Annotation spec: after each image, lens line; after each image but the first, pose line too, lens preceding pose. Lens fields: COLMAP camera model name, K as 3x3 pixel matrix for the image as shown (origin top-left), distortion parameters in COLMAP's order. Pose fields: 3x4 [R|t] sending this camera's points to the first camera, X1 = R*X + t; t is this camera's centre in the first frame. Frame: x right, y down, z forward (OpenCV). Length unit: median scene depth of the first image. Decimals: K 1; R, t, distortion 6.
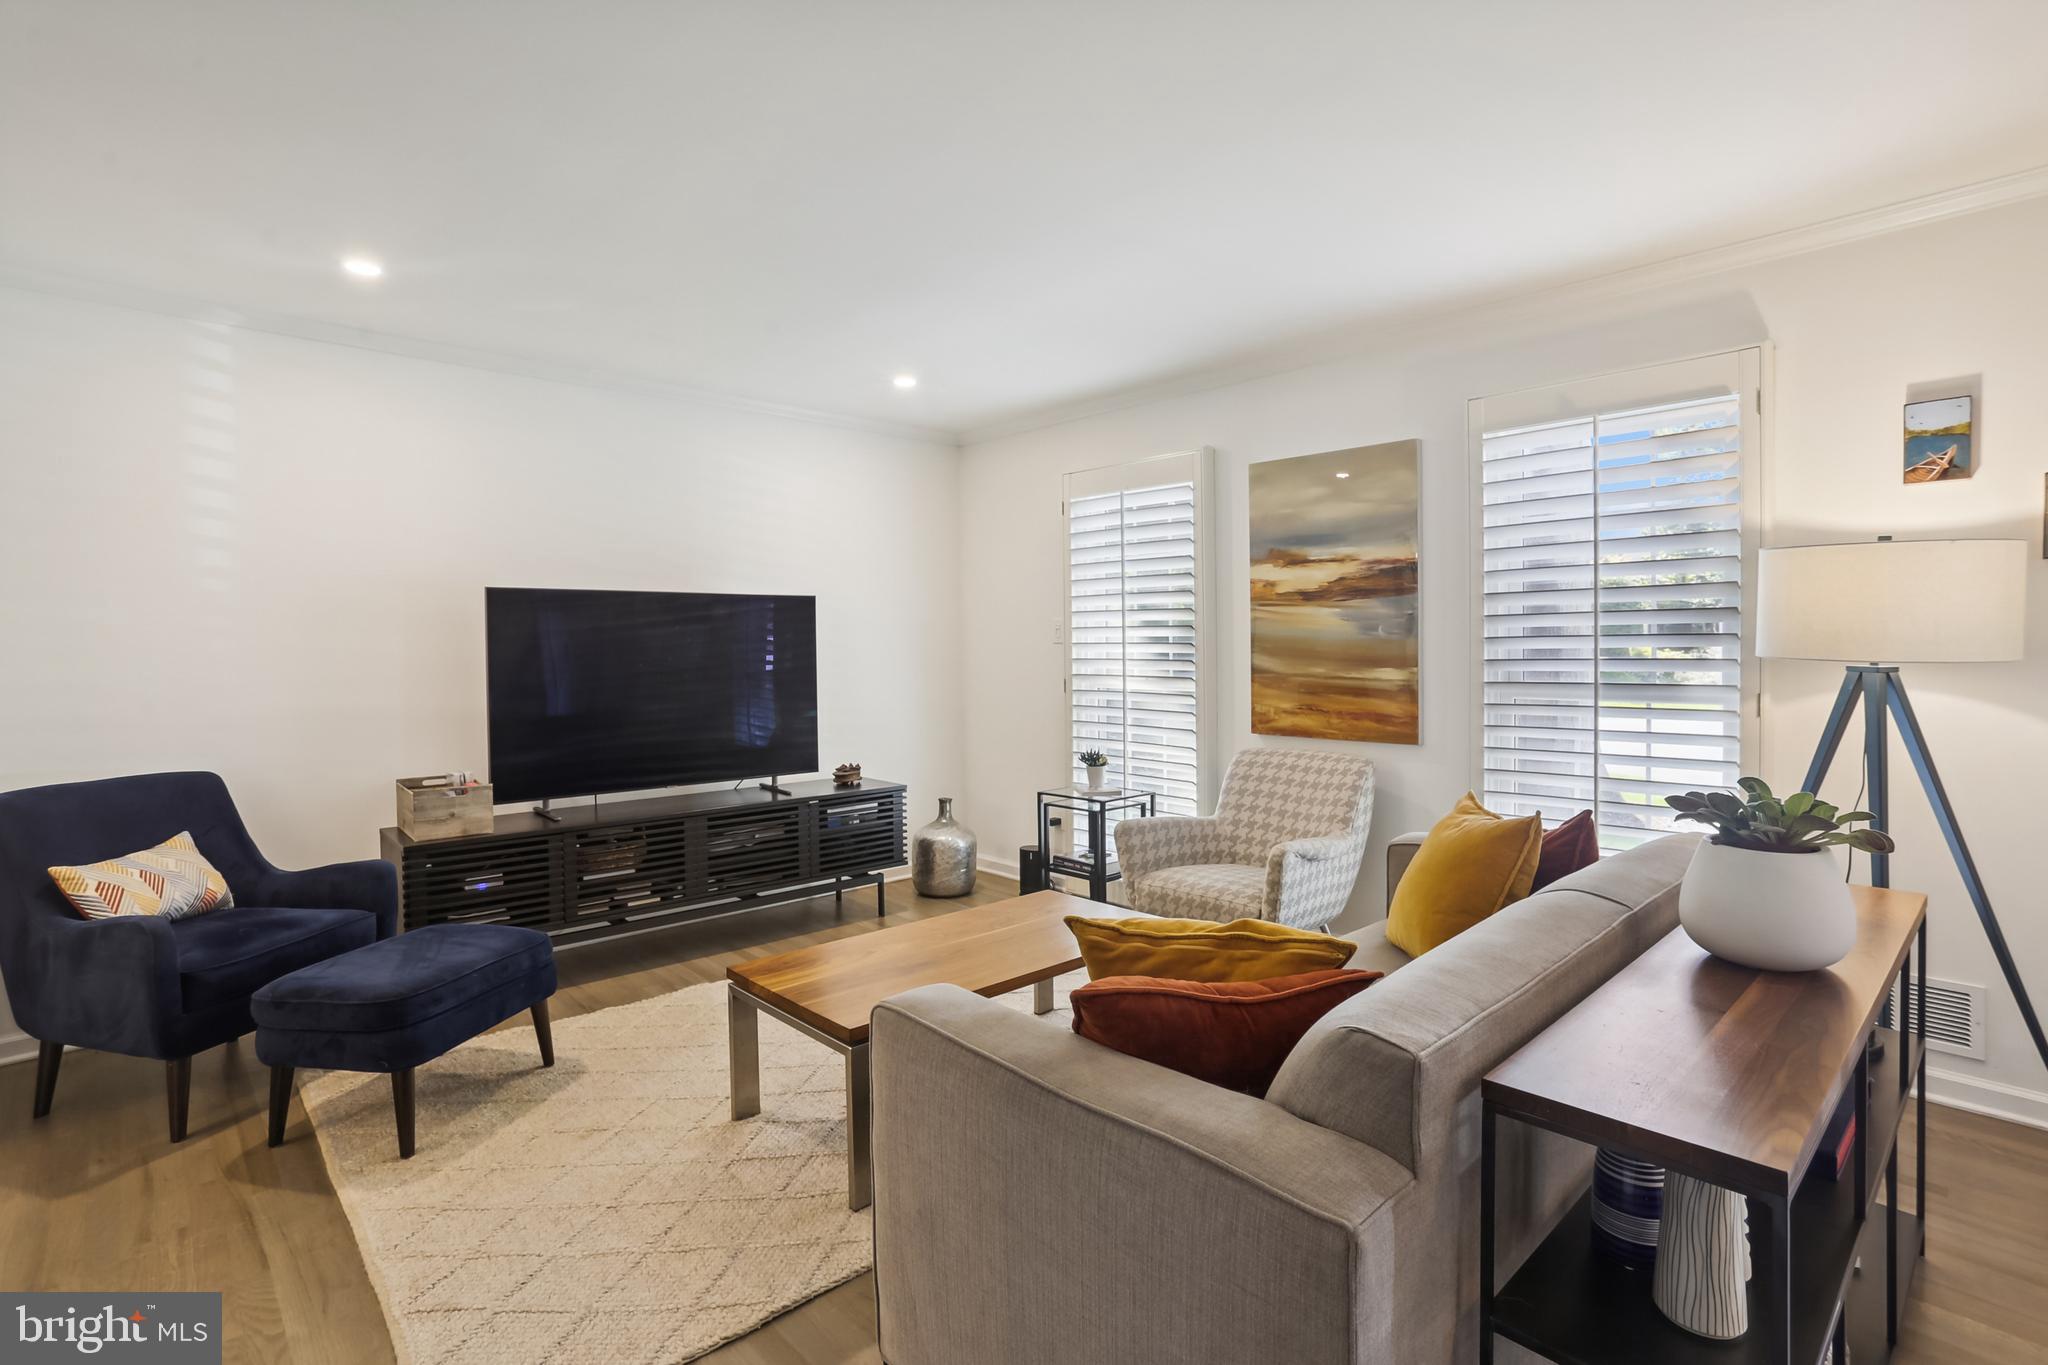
lens RADIAL K [[1016.9, 0, 1026.5], [0, 1016.9, 647.9], [0, 0, 1]] dist [0.002233, 0.000454]
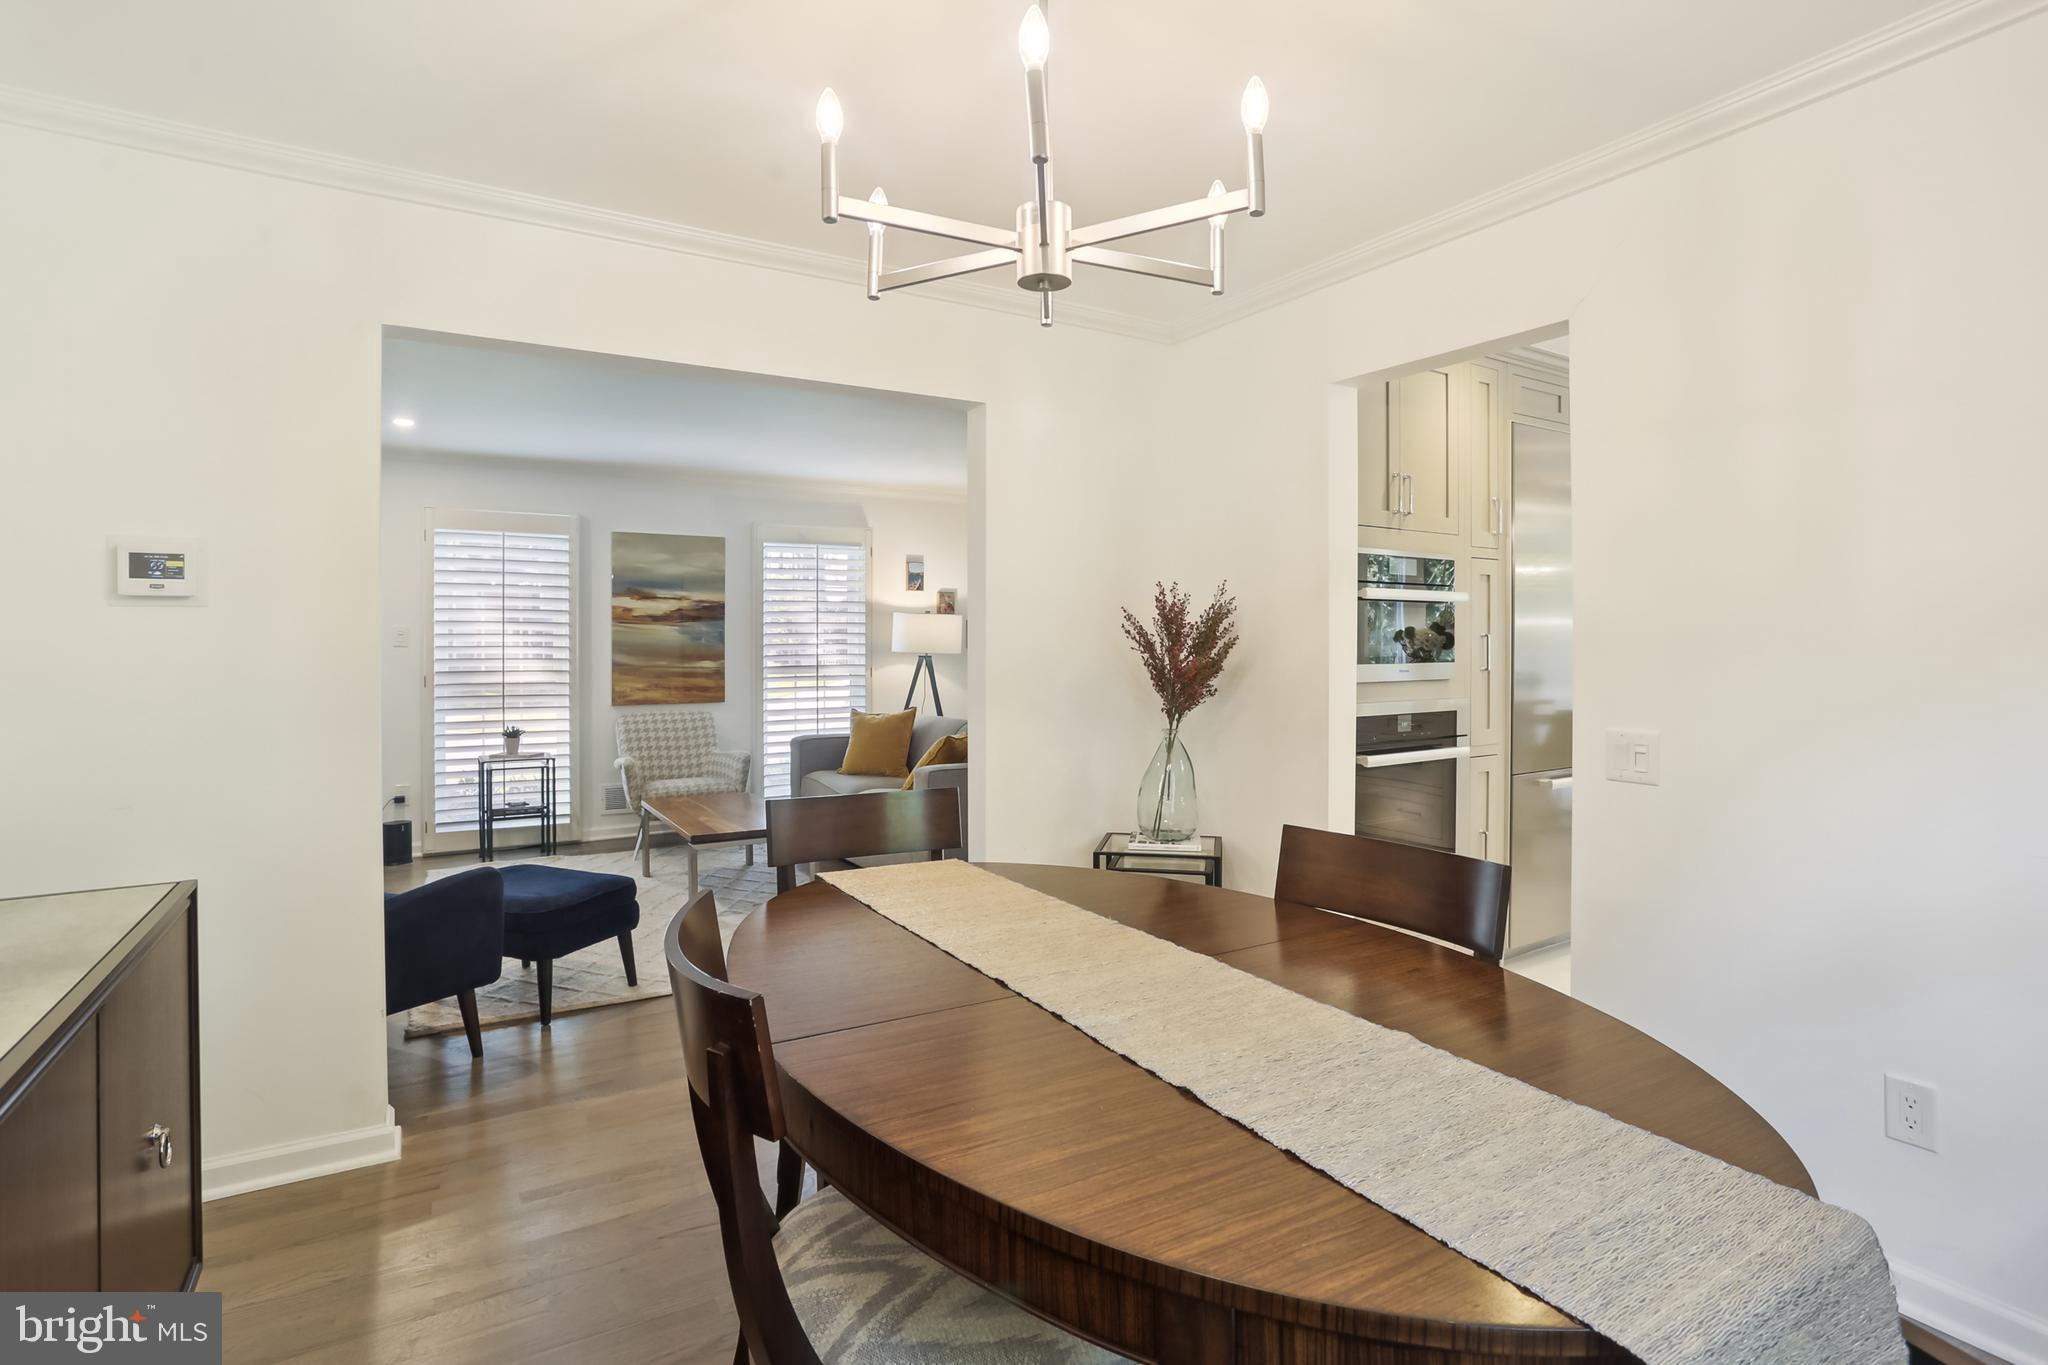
lens RADIAL K [[1016.9, 0, 1026.5], [0, 1016.9, 647.9], [0, 0, 1]] dist [0.002233, 0.000454]
pose [[0.194800, 0.004320, 0.980833, -1.242117], [0.009148, 0.999939, -0.006221, 0.012661], [-0.980800, 0.010185, 0.194749, 0.087172]]
